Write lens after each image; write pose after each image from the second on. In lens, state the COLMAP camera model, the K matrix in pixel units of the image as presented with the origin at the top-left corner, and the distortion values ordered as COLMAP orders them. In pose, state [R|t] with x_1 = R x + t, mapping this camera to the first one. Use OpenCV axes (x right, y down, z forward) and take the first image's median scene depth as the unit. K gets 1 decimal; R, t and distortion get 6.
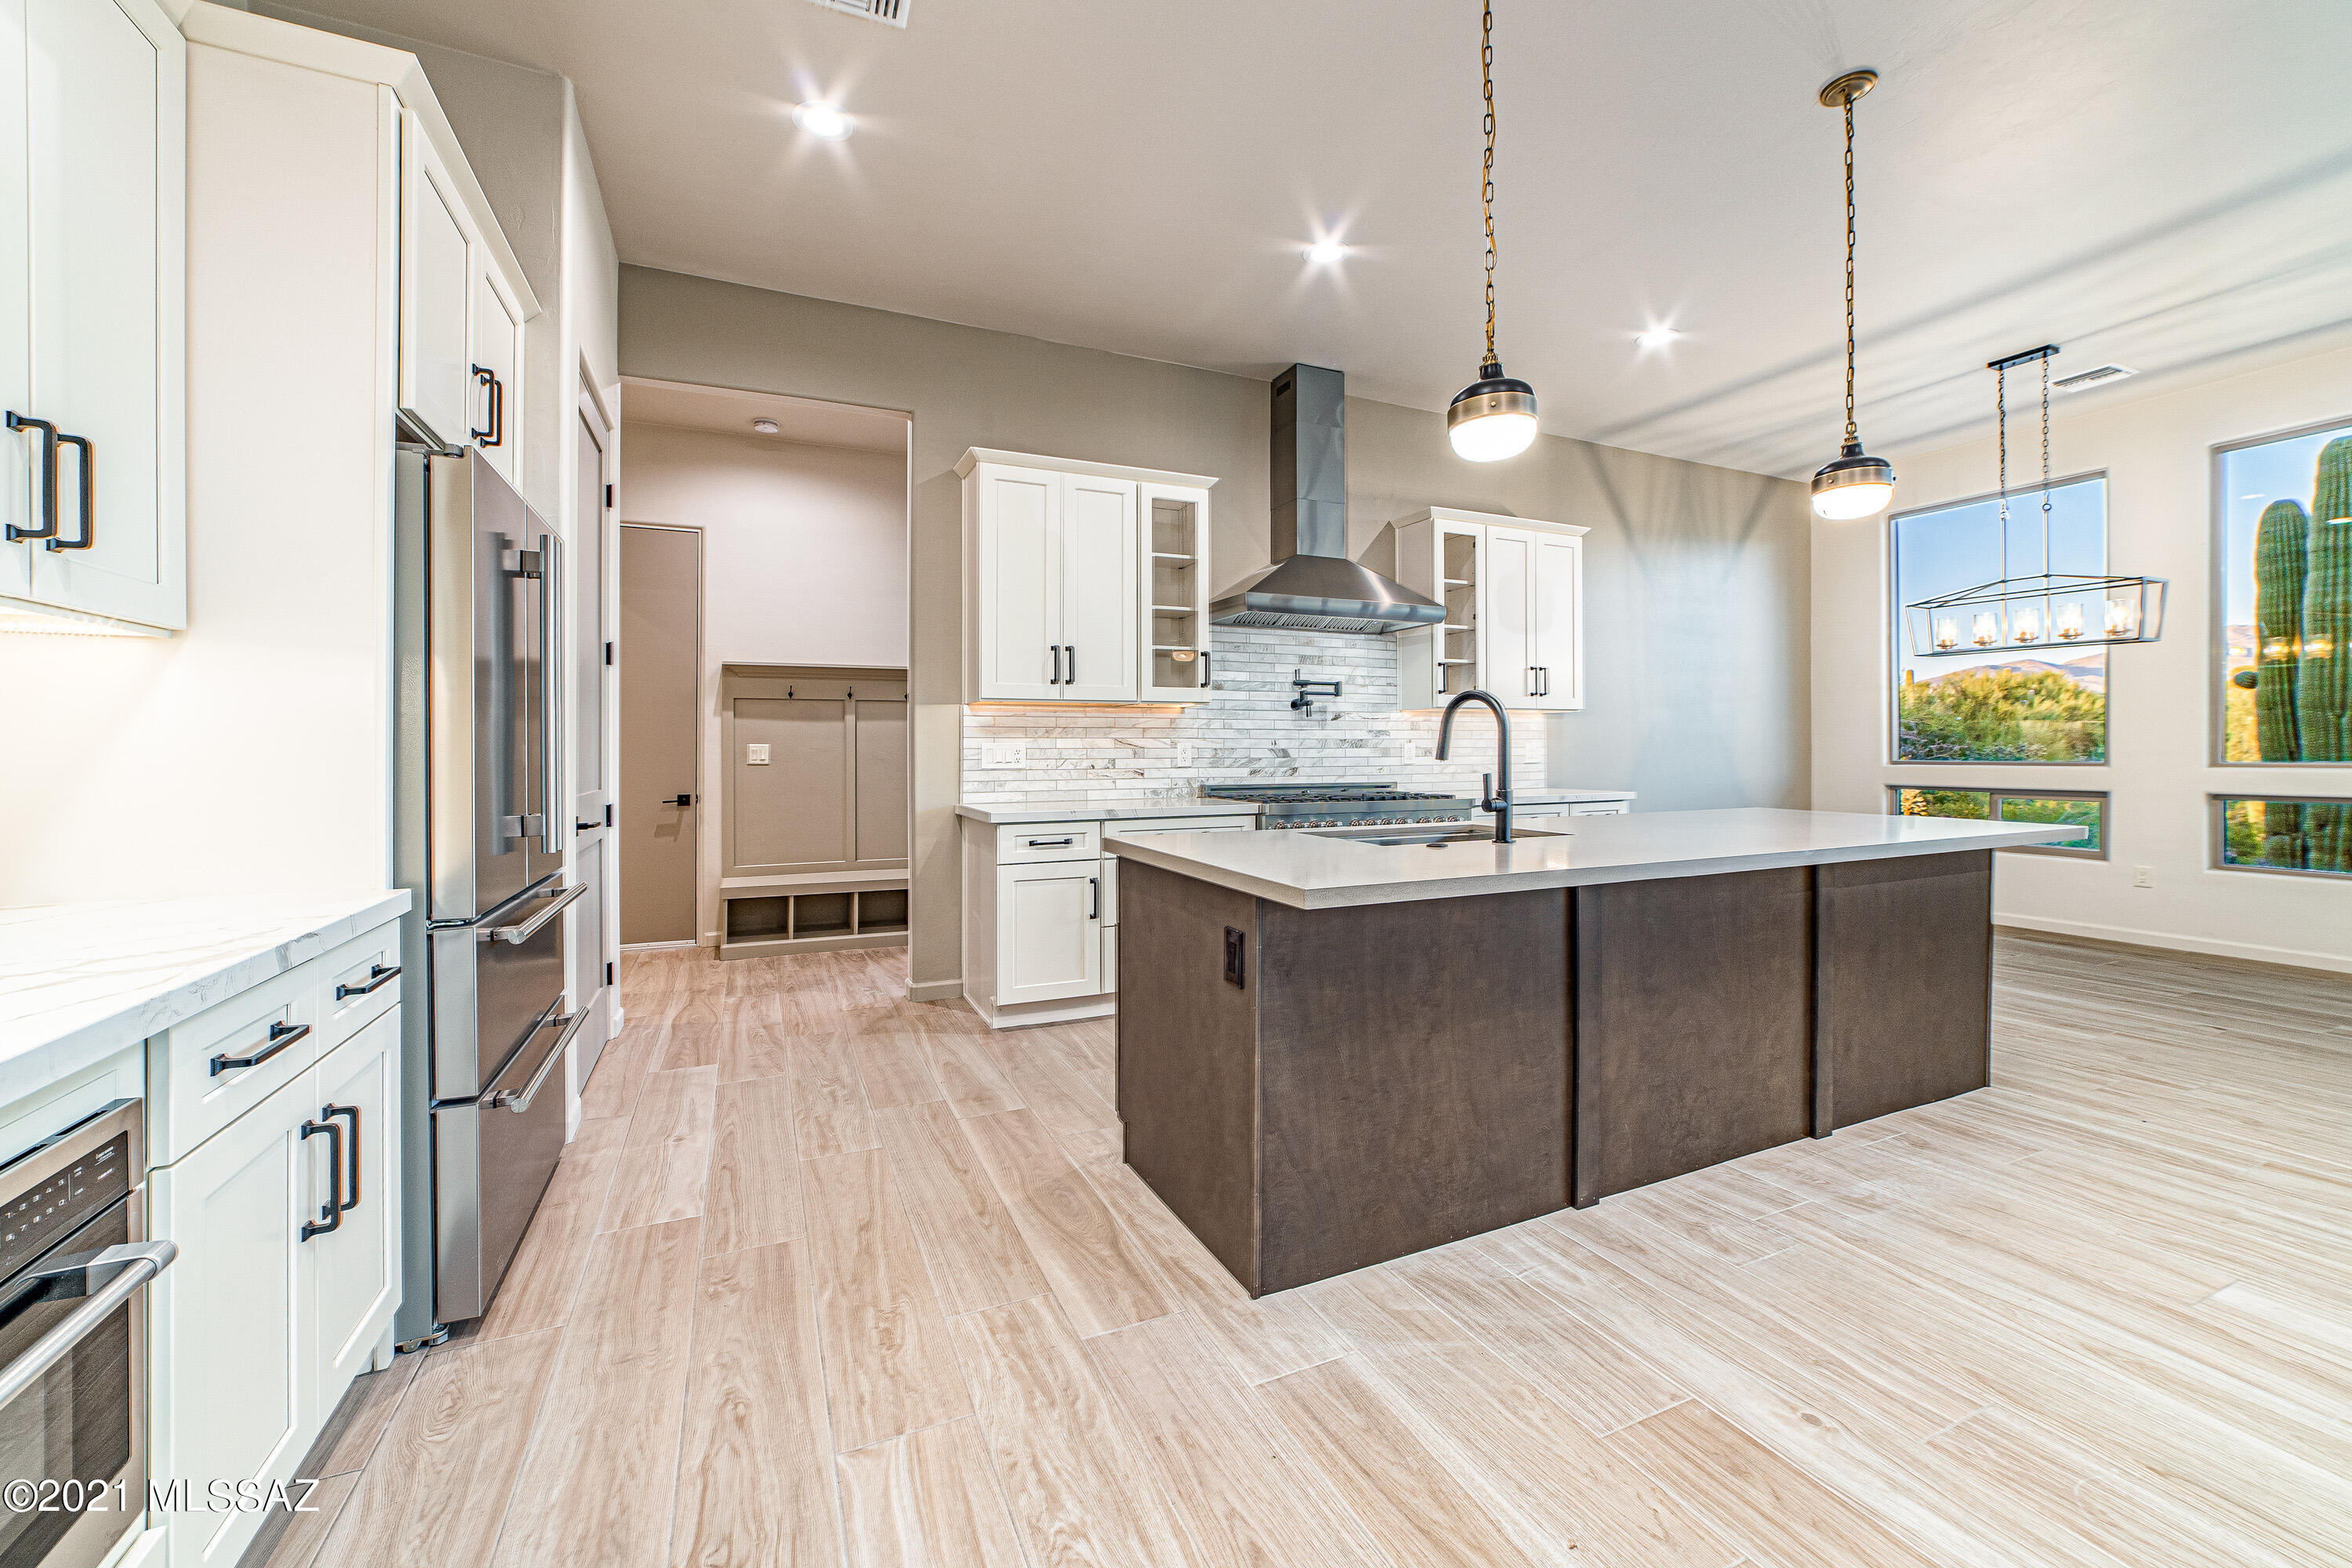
lens RADIAL K [[947.4, 0, 1159.3], [0, 947.4, 737.1], [0, 0, 1]] dist [-0.023479, 0.007318]
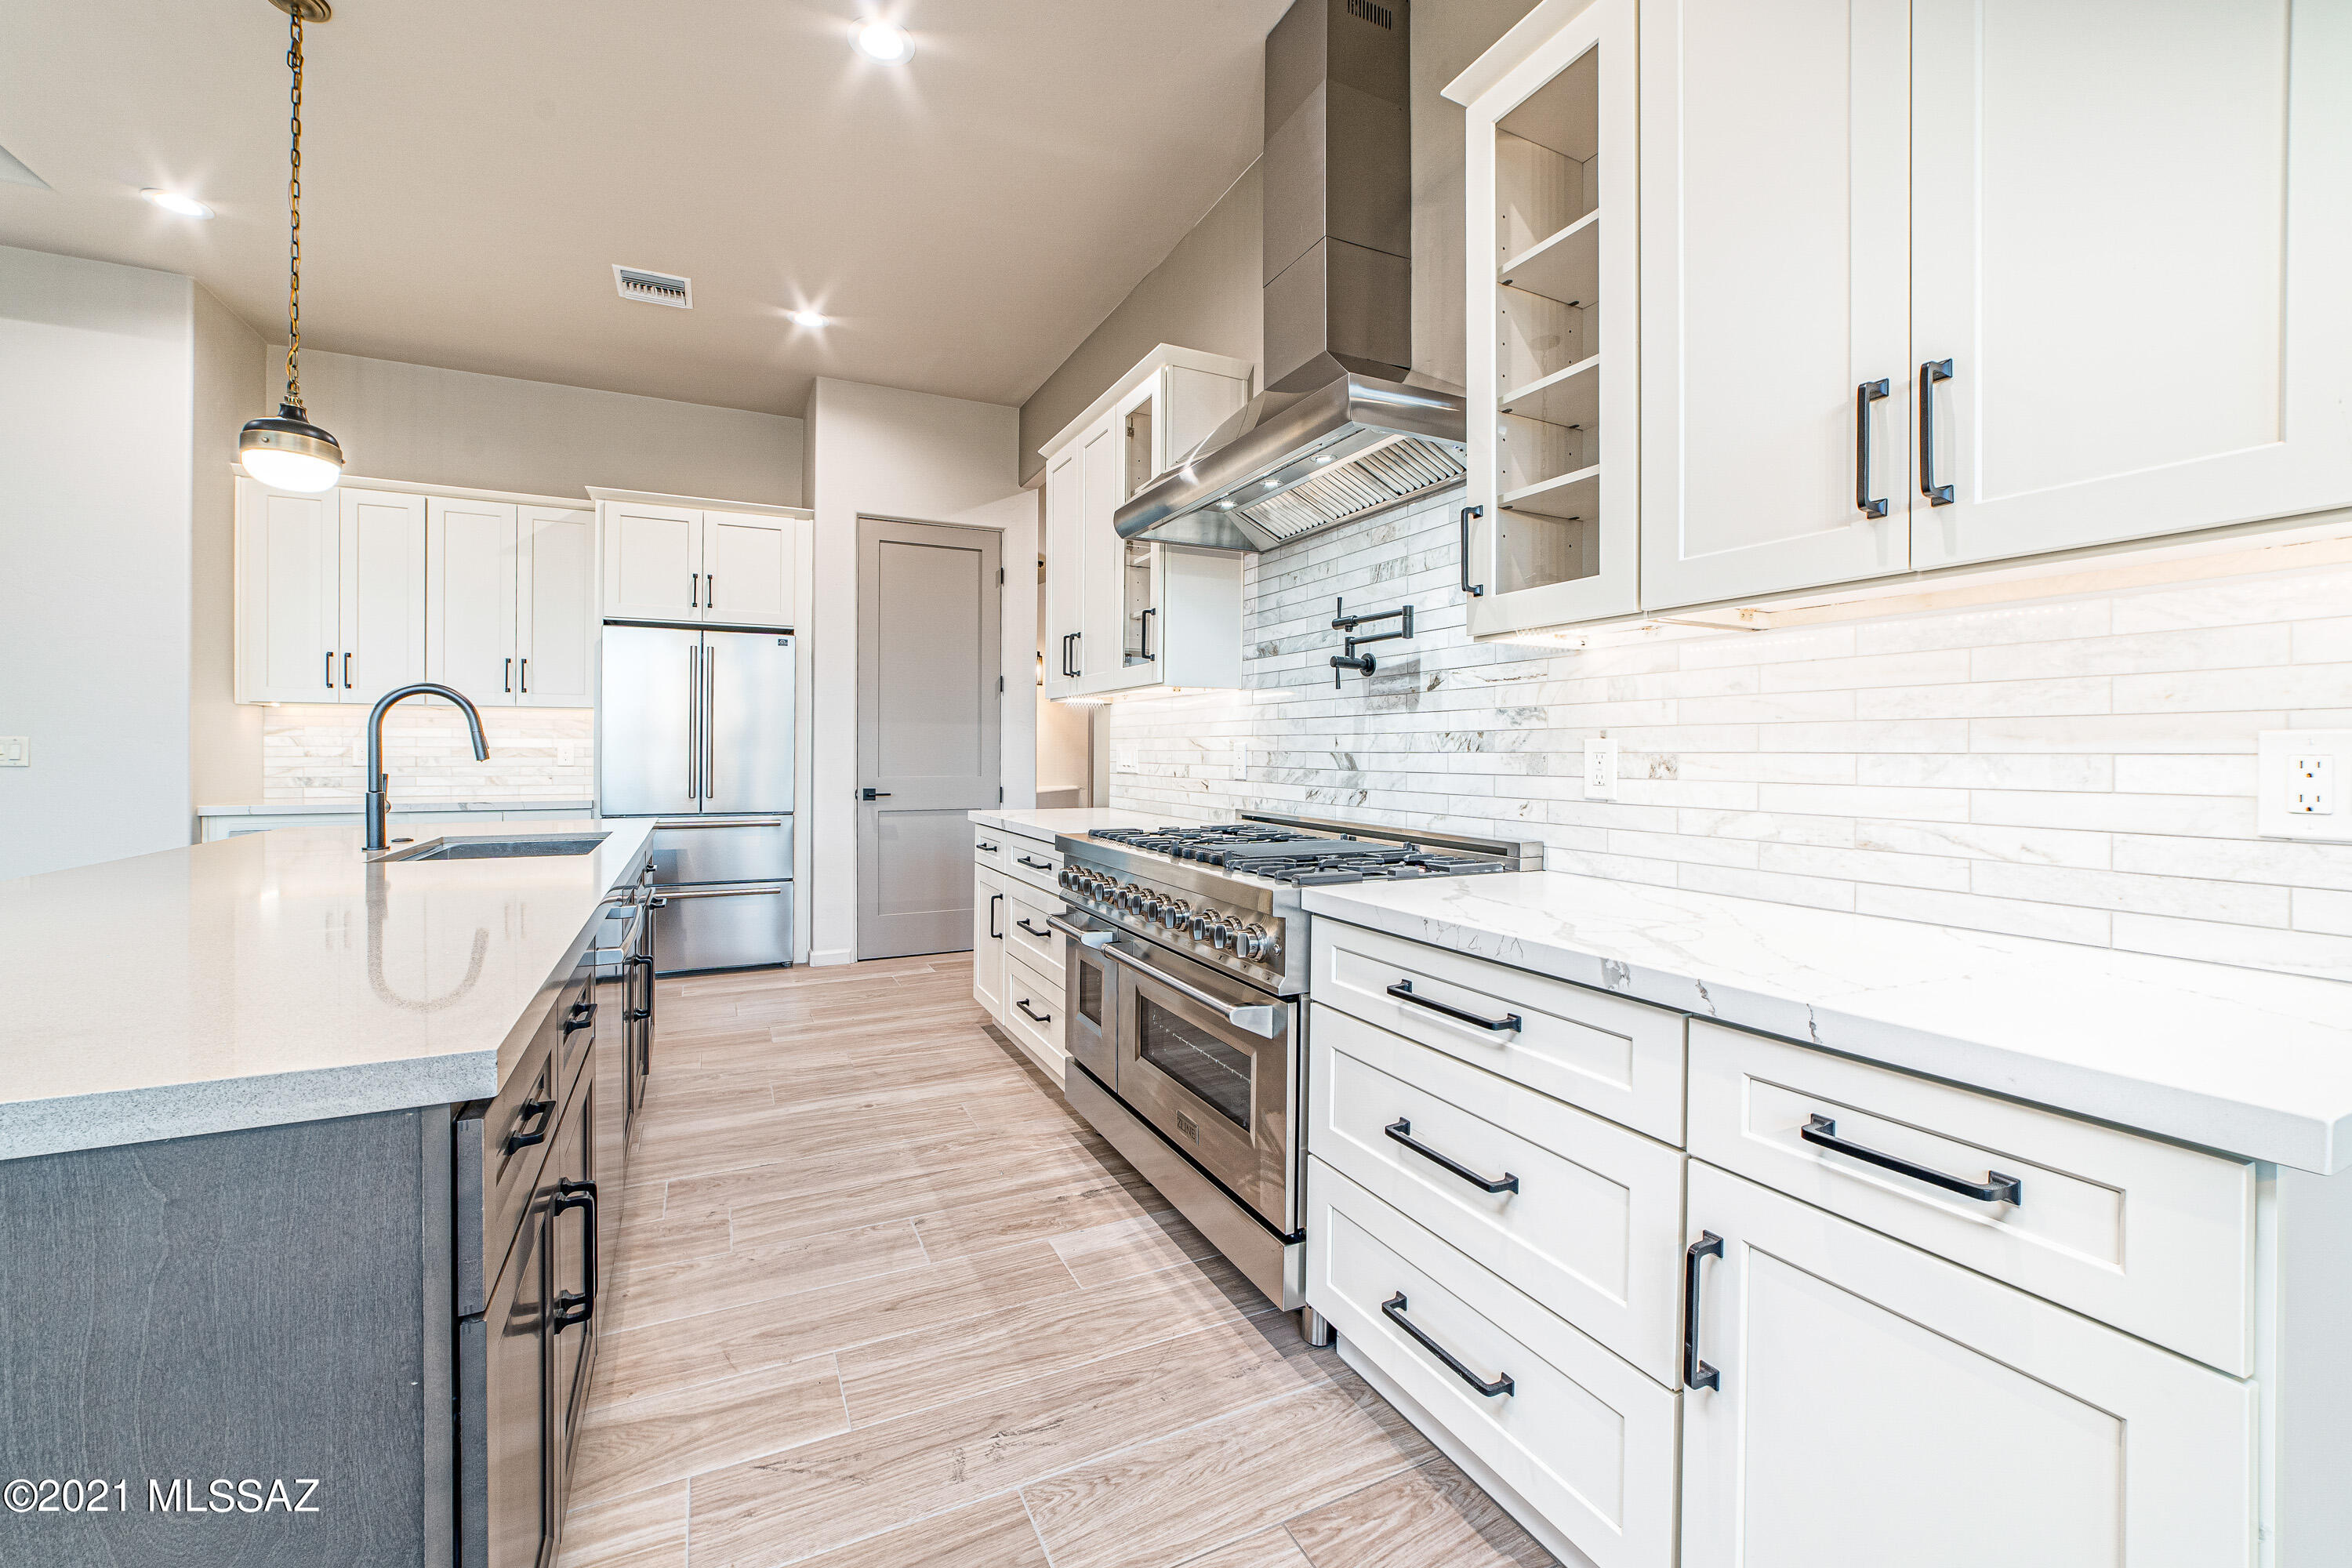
lens RADIAL K [[947.4, 0, 1159.3], [0, 947.4, 737.1], [0, 0, 1]] dist [-0.023479, 0.007318]
pose [[0.015006, -0.012750, -0.999806, 0.879193], [0.007098, 0.999895, -0.012645, 0.012941], [0.999862, -0.006907, 0.015095, 1.198570]]
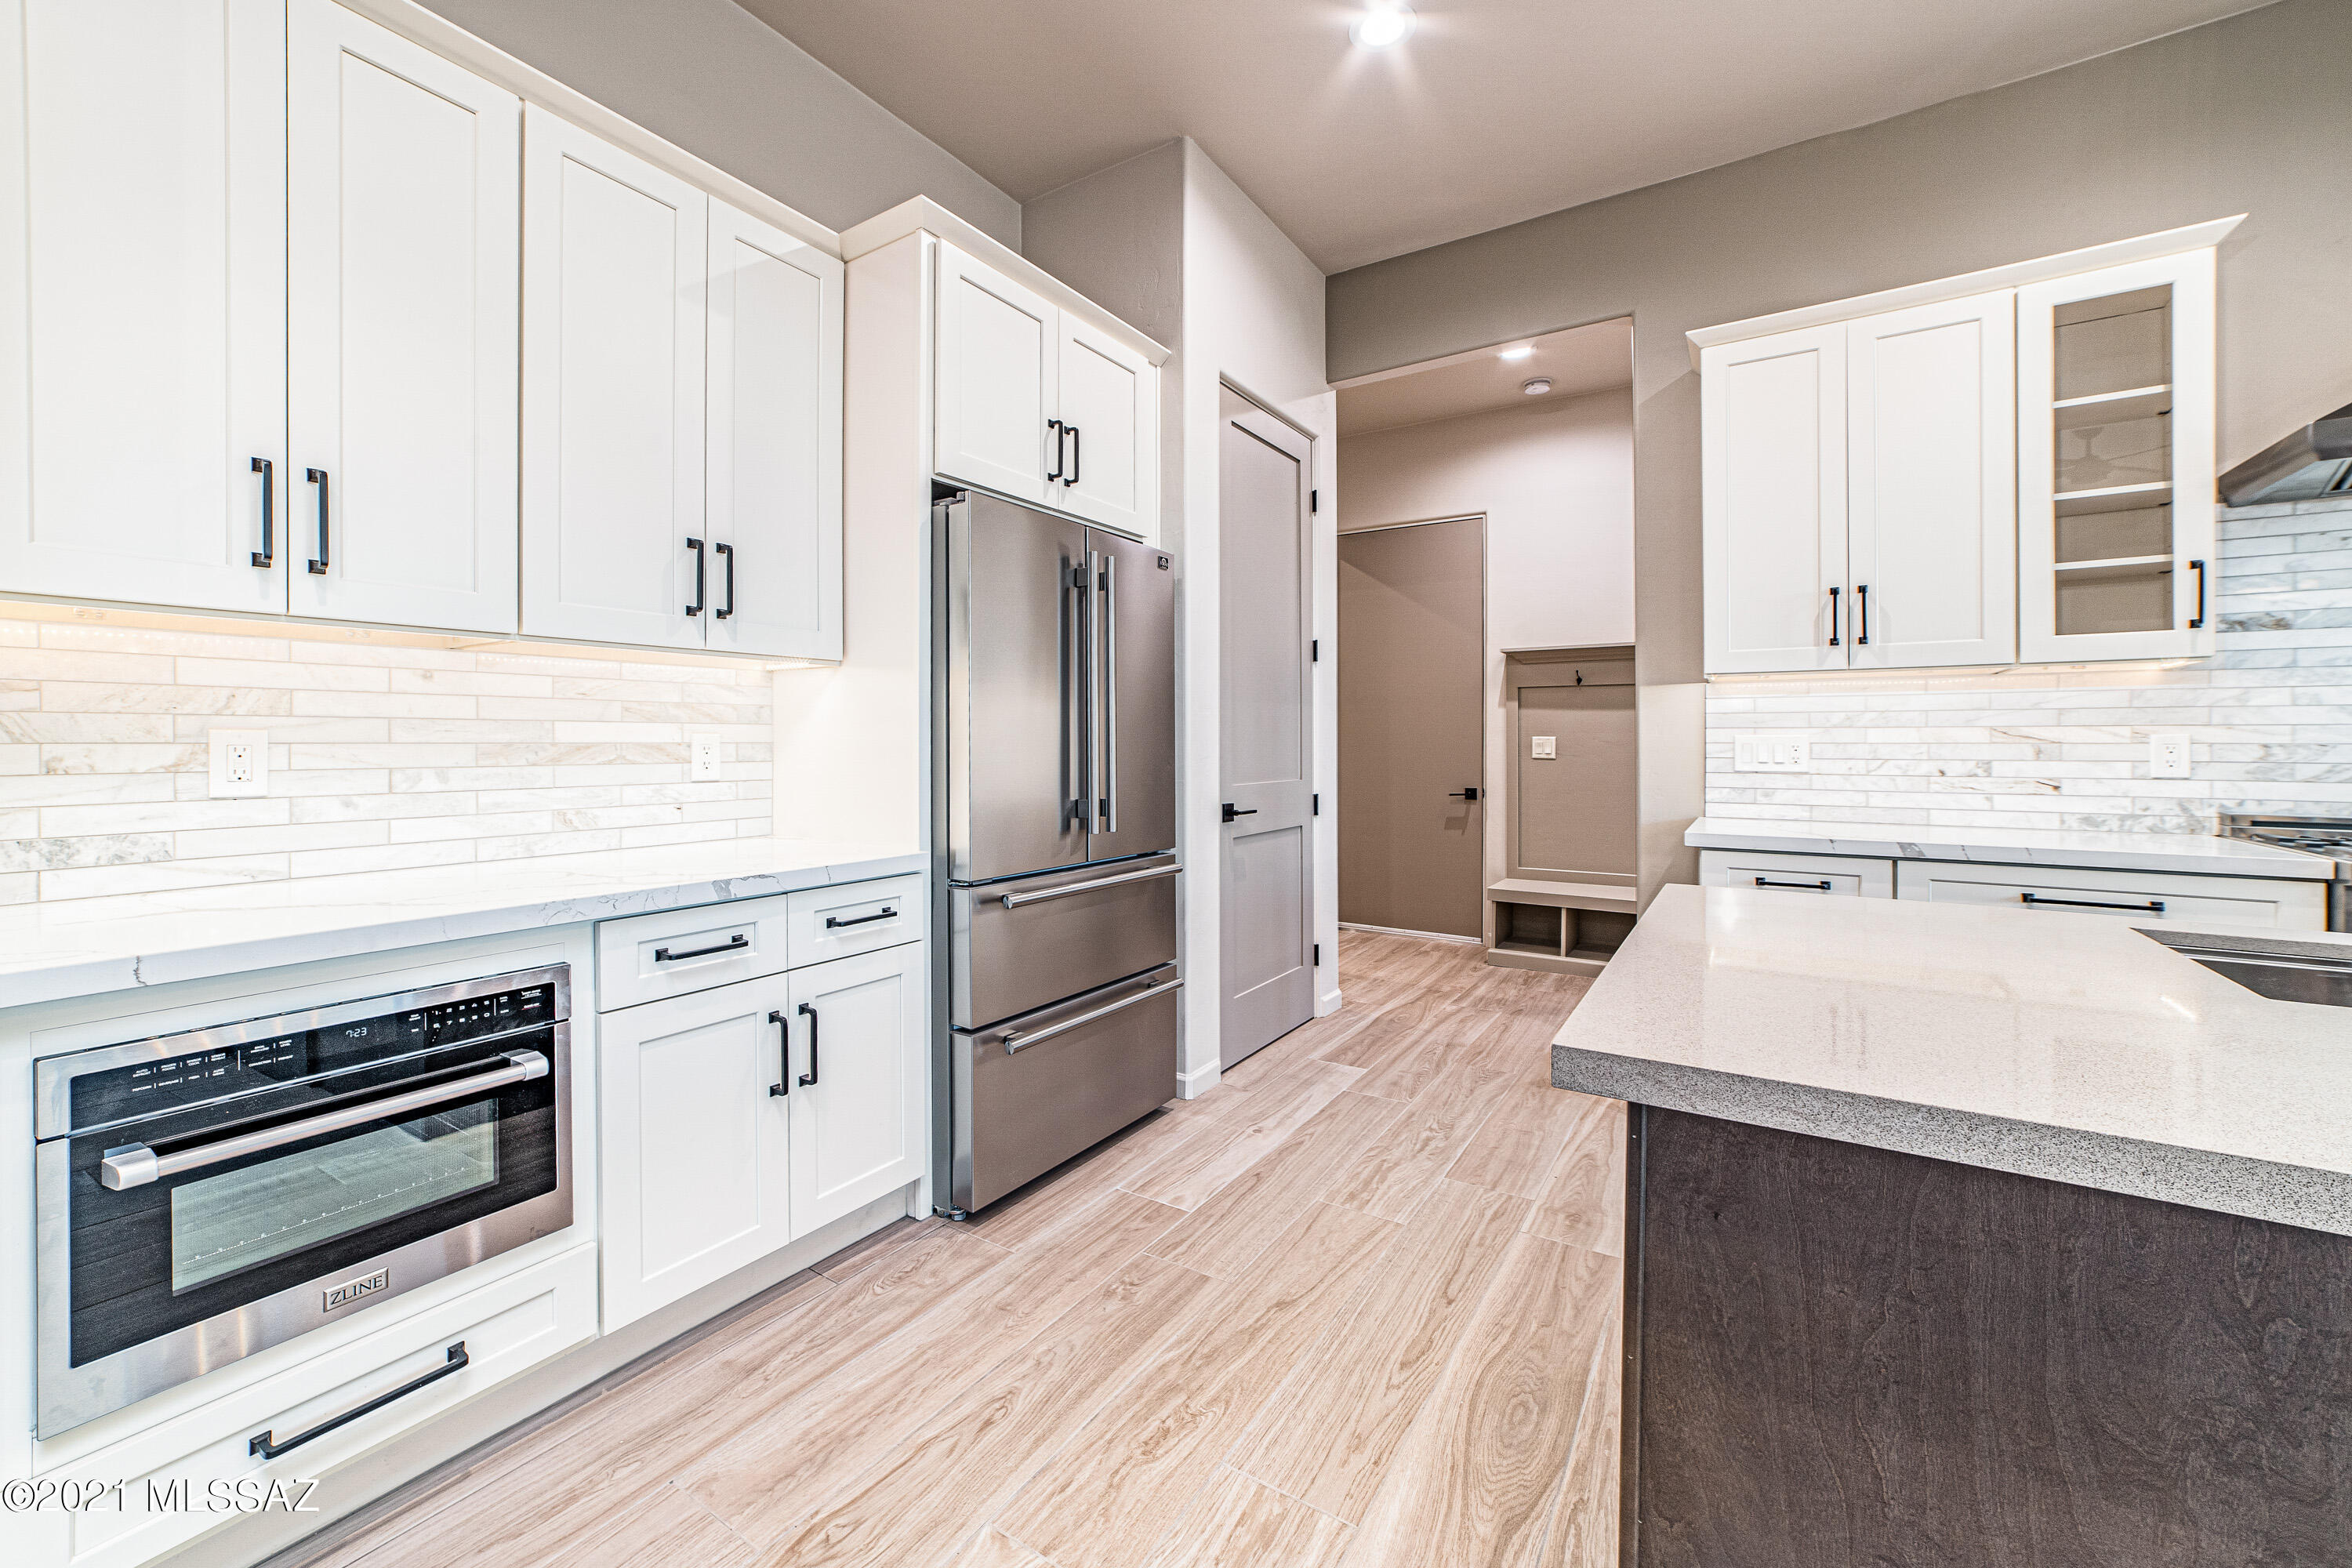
lens RADIAL K [[947.4, 0, 1159.3], [0, 947.4, 737.1], [0, 0, 1]] dist [-0.023479, 0.007318]
pose [[0.530159, -0.000869, -0.847898, 0.220154], [0.008339, 0.999956, 0.004189, 0.001288], [0.847857, -0.009291, 0.530143, 0.287203]]
